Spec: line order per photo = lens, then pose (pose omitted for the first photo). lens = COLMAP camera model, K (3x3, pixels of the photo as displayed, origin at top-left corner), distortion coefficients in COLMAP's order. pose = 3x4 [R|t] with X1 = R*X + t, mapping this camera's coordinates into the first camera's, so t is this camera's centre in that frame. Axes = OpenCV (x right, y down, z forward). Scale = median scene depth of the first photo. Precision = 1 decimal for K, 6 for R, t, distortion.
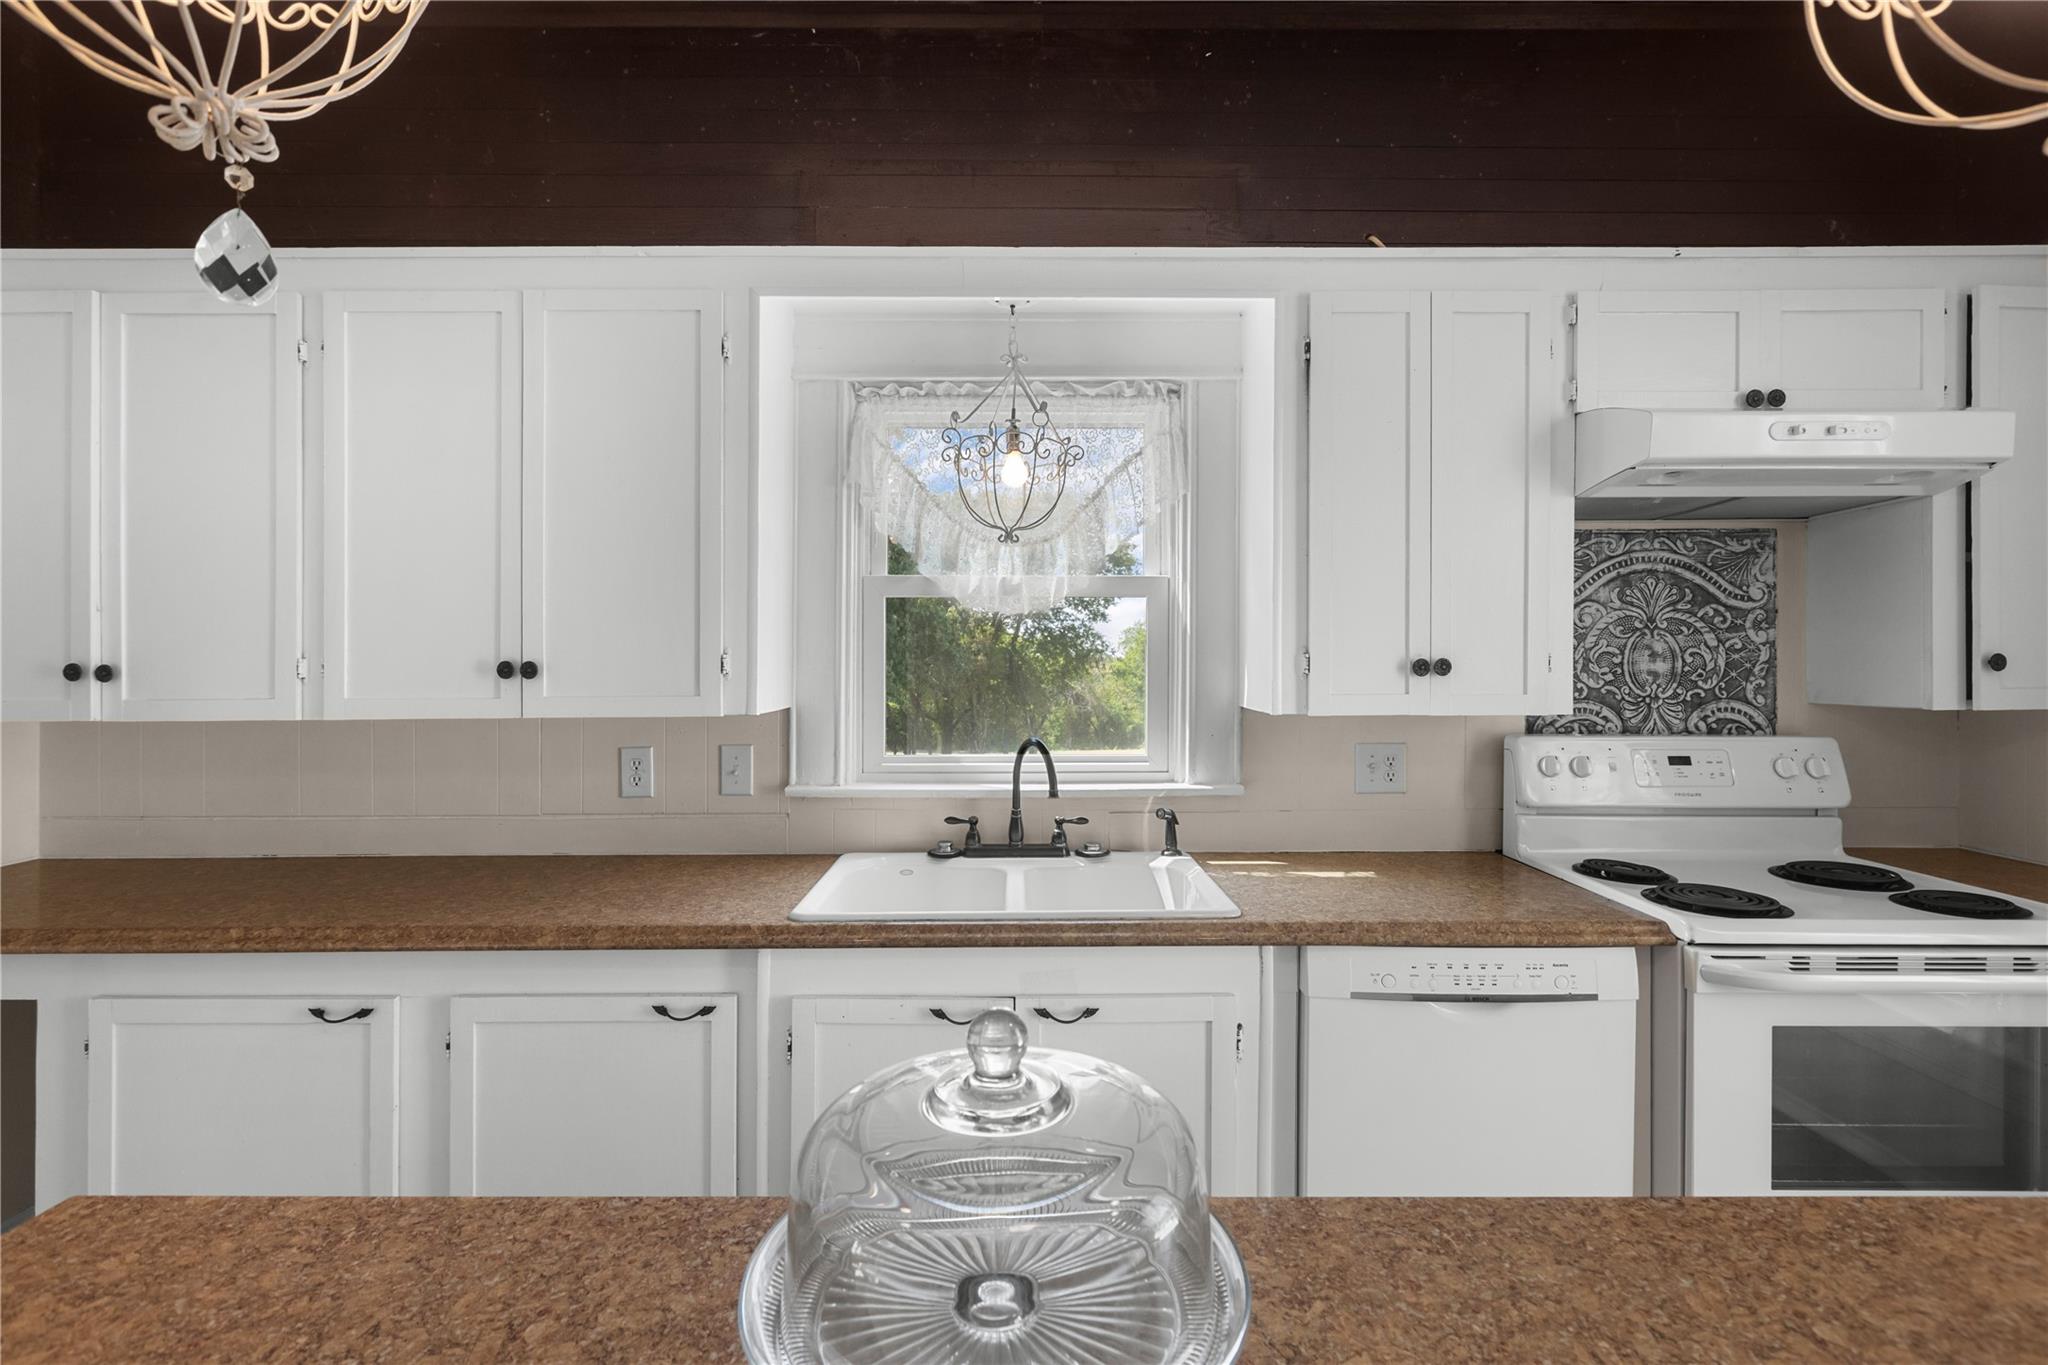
lens RADIAL K [[920.9, 0, 1027.4], [0, 920.9, 663.1], [0, 0, 1]] dist [0.003593, -0.000004]
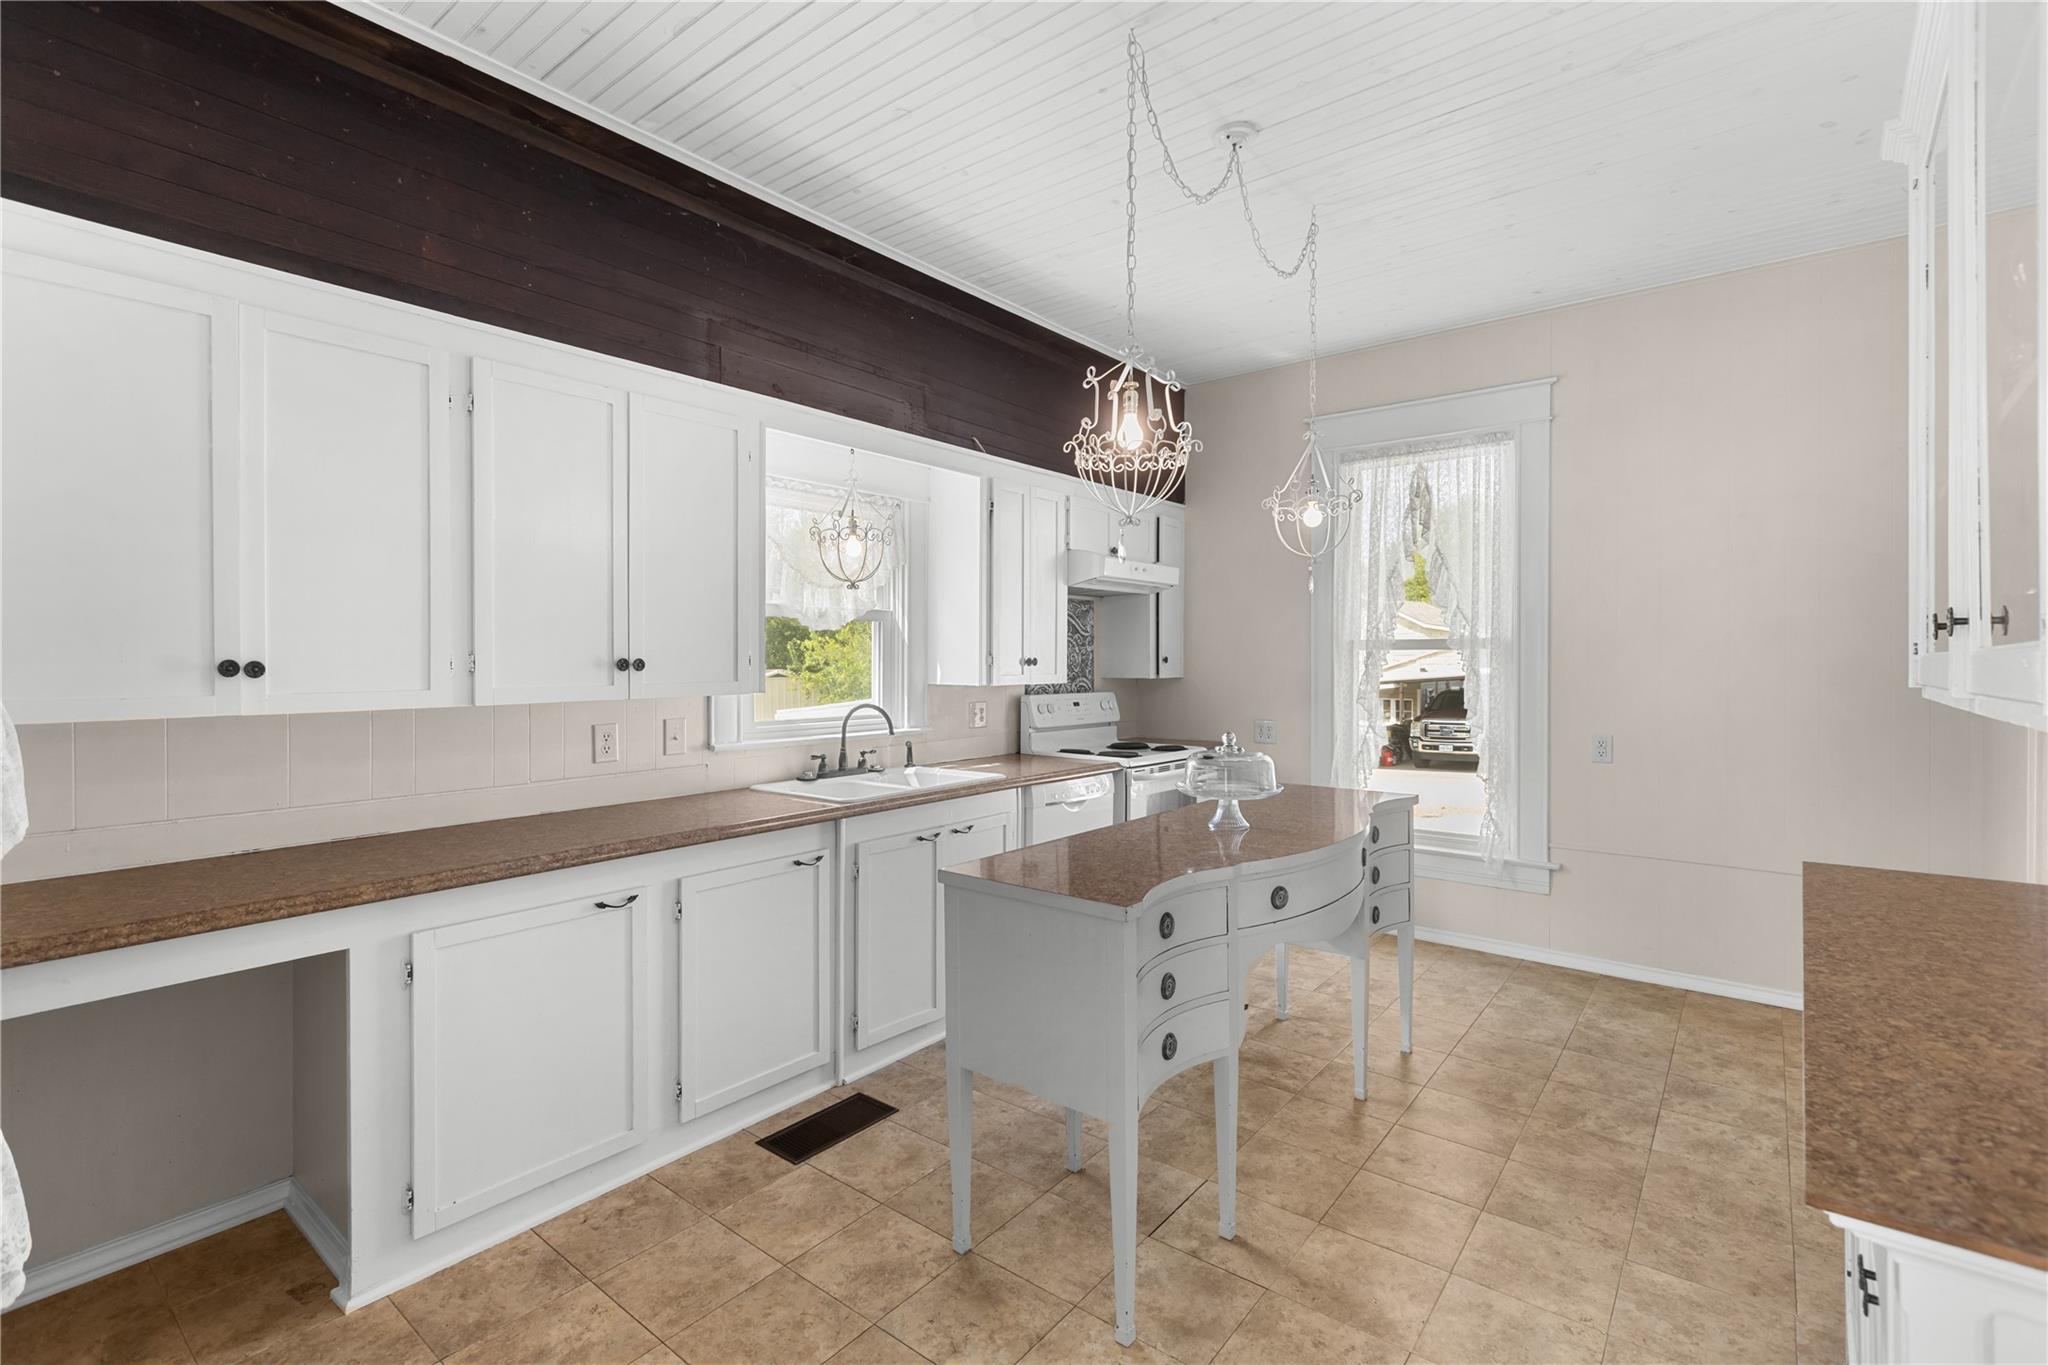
lens RADIAL K [[920.9, 0, 1020.8], [0, 920.9, 673.1], [0, 0, 1]] dist [0.003593, -0.000004]
pose [[0.629586, -0.010734, 0.776857, -1.114767], [0.001884, 0.999923, 0.012290, 0.003289], [-0.776929, -0.006274, 0.629557, -0.301390]]
